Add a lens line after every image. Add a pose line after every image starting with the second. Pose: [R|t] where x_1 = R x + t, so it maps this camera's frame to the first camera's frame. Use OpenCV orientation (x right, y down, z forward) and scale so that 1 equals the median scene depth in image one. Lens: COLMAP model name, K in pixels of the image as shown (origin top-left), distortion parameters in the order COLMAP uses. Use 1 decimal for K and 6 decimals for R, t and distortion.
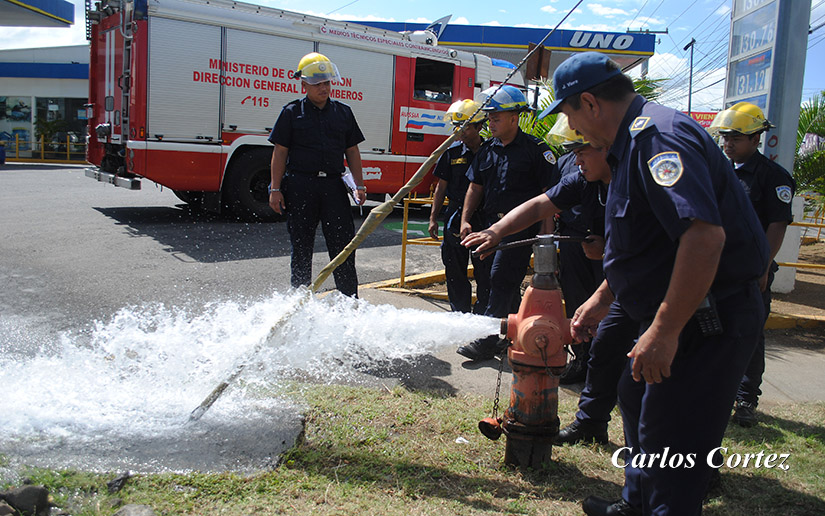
lens RADIAL K [[680.5, 0, 417.8], [0, 680.5, 299.8], [0, 0, 1]] dist [-0.058265, 0.005111]
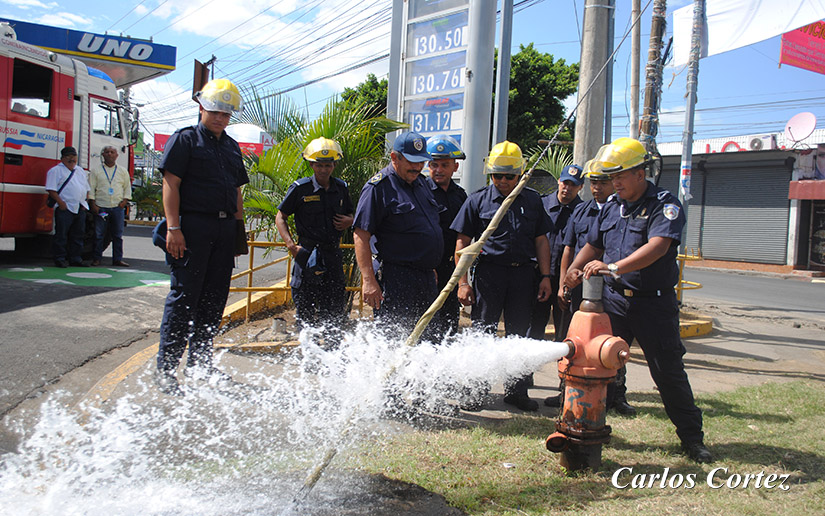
lens RADIAL K [[811.6, 0, 395.8], [0, 811.6, 311.0], [0, 0, 1]] dist [-0.037241, 0.000000]
pose [[0.782503, -0.075543, 0.618047, -0.290236], [0.106748, 0.994193, -0.013634, -0.011338], [-0.613427, 0.076644, 0.786023, 0.032561]]
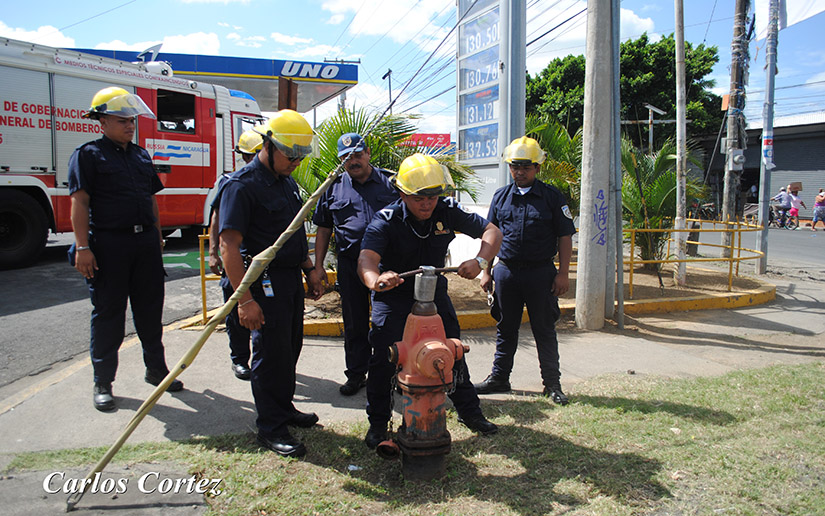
lens RADIAL K [[651.9, 0, 401.2], [0, 651.9, 297.9], [0, 0, 1]] dist [-0.059312, 0.000718]
pose [[0.918205, -0.107091, 0.381355, -0.075758], [0.116487, 0.993191, -0.001565, -0.014297], [-0.378591, 0.045860, 0.924427, 0.013003]]
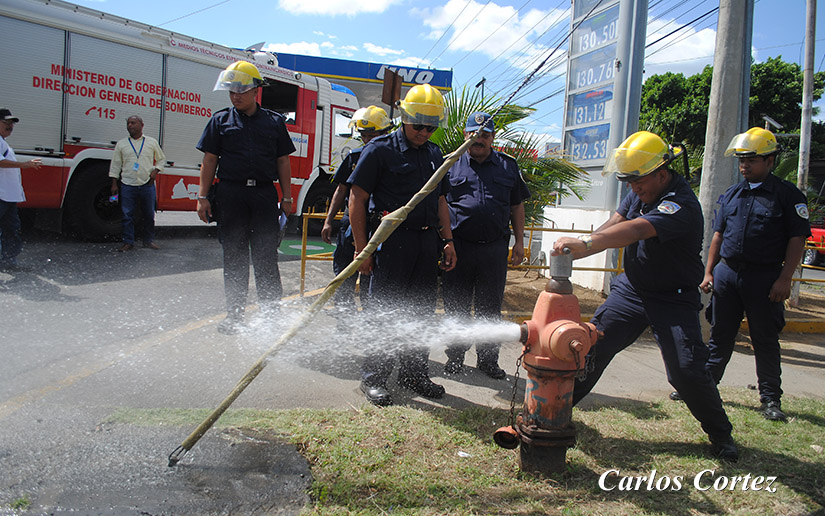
lens RADIAL K [[651.9, 0, 407.7], [0, 651.9, 291.9], [0, 0, 1]] dist [-0.059312, 0.000718]
pose [[0.957321, -0.028788, 0.287590, -0.094559], [0.040571, 0.998560, -0.035094, 0.001783], [-0.286166, 0.045264, 0.957110, 0.042224]]
